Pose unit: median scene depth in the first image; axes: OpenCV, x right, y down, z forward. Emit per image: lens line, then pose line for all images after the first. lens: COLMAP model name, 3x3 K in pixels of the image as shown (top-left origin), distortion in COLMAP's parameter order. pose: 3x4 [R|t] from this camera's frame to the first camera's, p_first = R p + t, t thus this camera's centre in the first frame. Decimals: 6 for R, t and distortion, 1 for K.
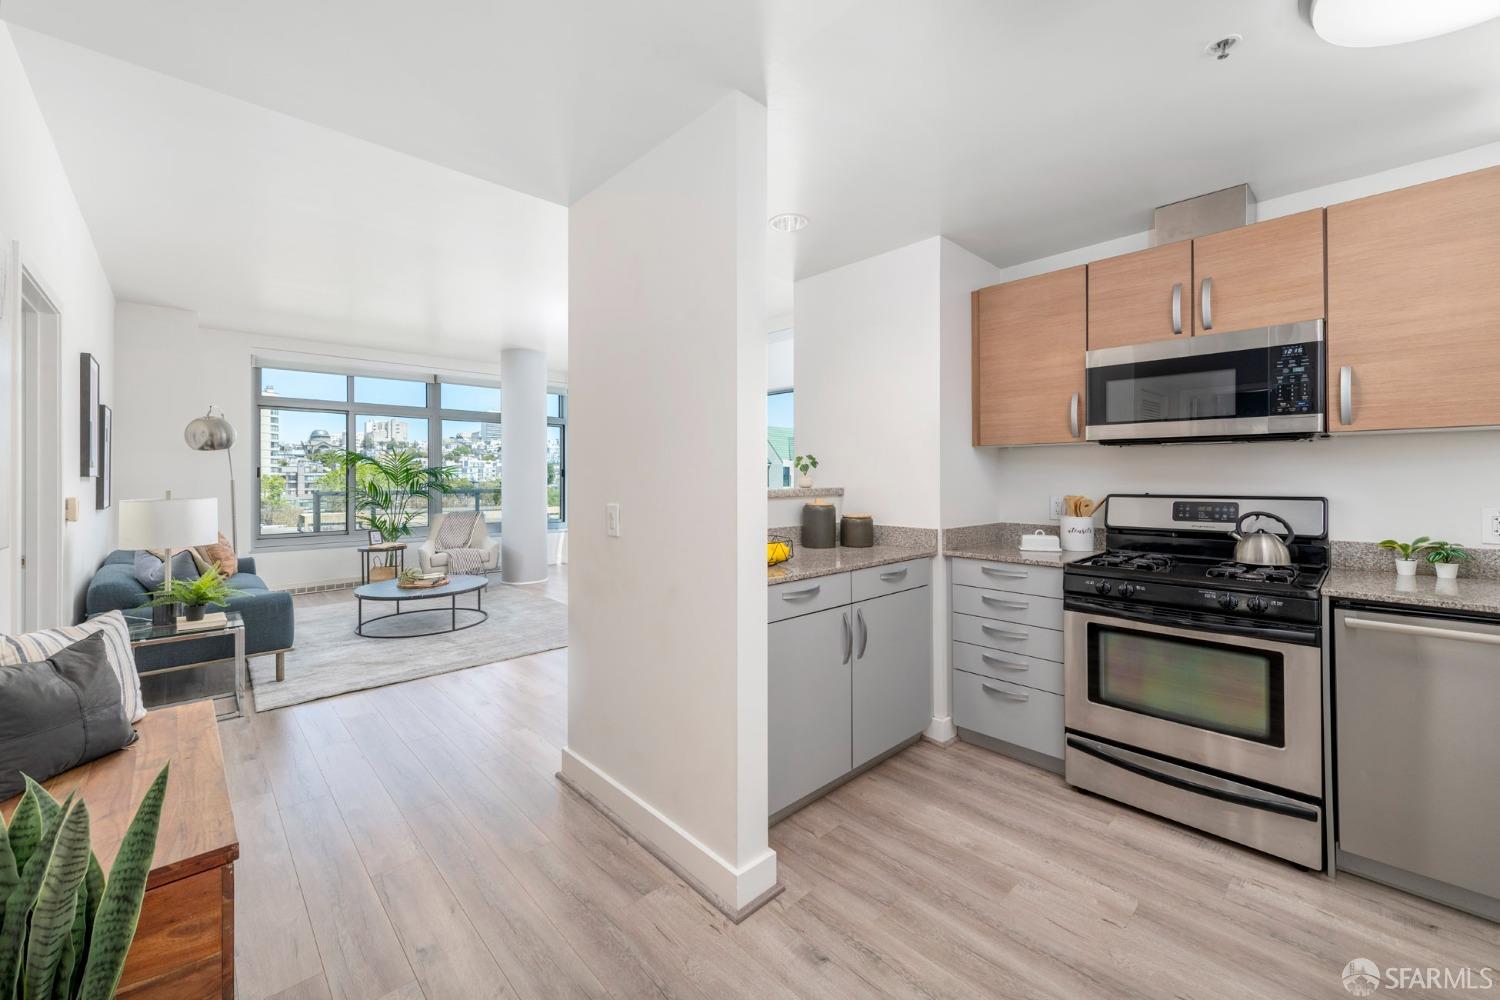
lens RADIAL K [[599.9, 0, 746.2], [0, 599.9, 479.1], [0, 0, 1]] dist [0.000895, -0.000201]
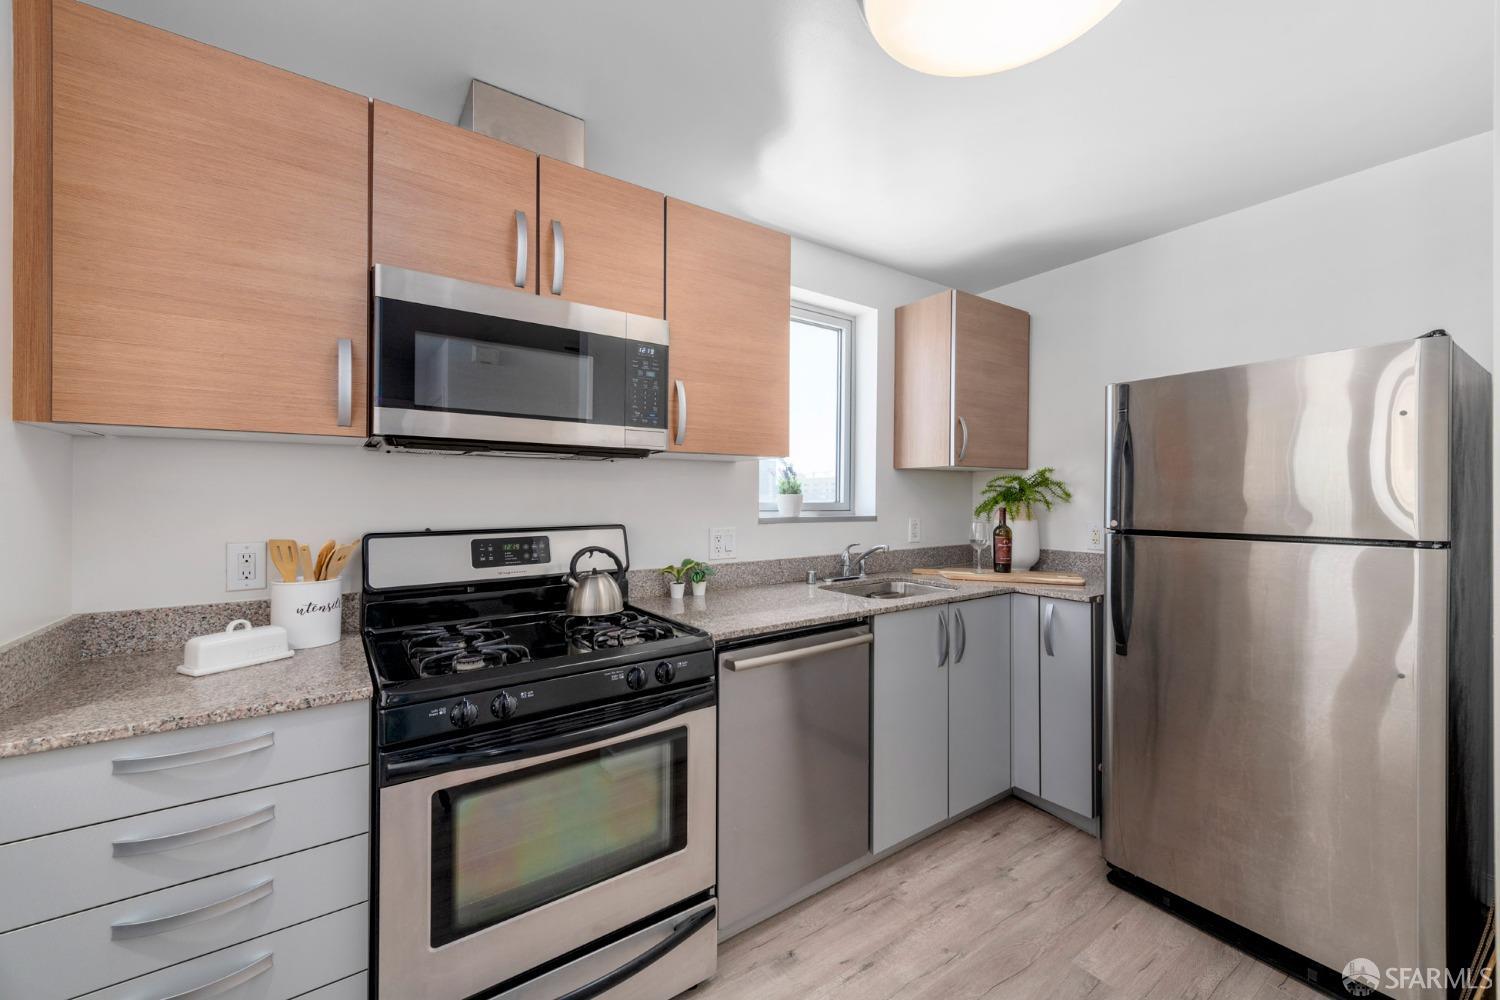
lens RADIAL K [[592.1, 0, 754.2], [0, 592.1, 492.4], [0, 0, 1]] dist [0.014809, -0.005553]
pose [[0.132372, 0.010587, 0.991144, 0.102246], [0.006202, 0.999915, -0.011509, -0.005793], [-0.991181, 0.007671, 0.132295, 0.637255]]
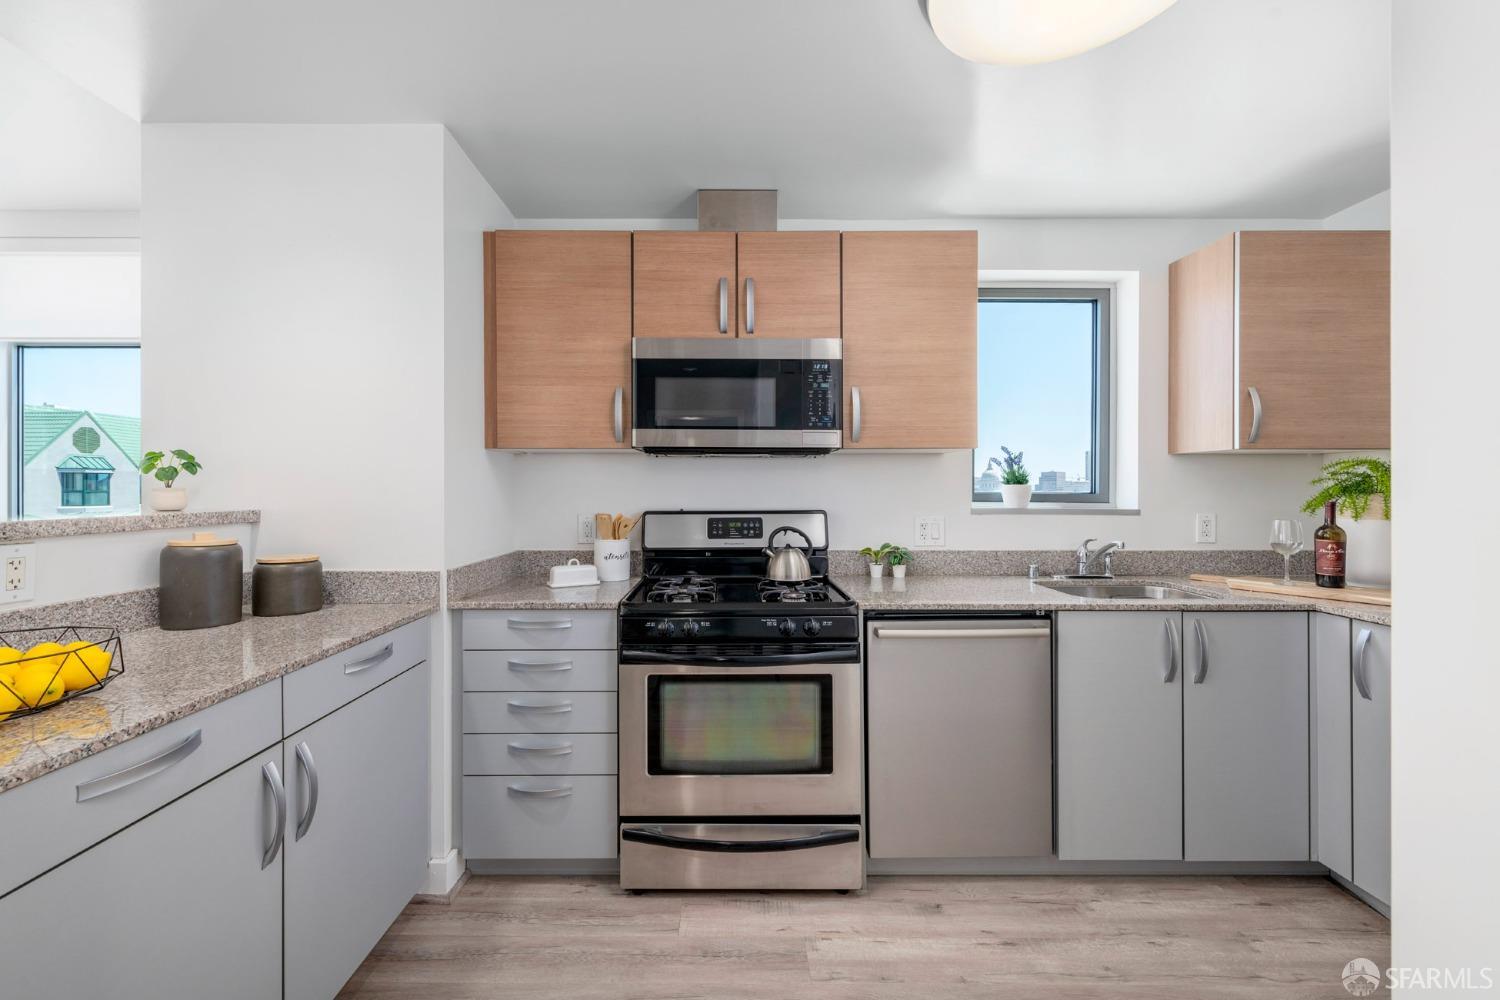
lens RADIAL K [[613.7, 0, 732.7], [0, 613.7, 487.0], [0, 0, 1]] dist [0.013377, -0.007644]
pose [[0.679159, 0.004783, 0.733976, 0.048186], [0.001796, 0.999965, -0.008178, -0.002387], [-0.733989, 0.006873, 0.679127, 0.351332]]
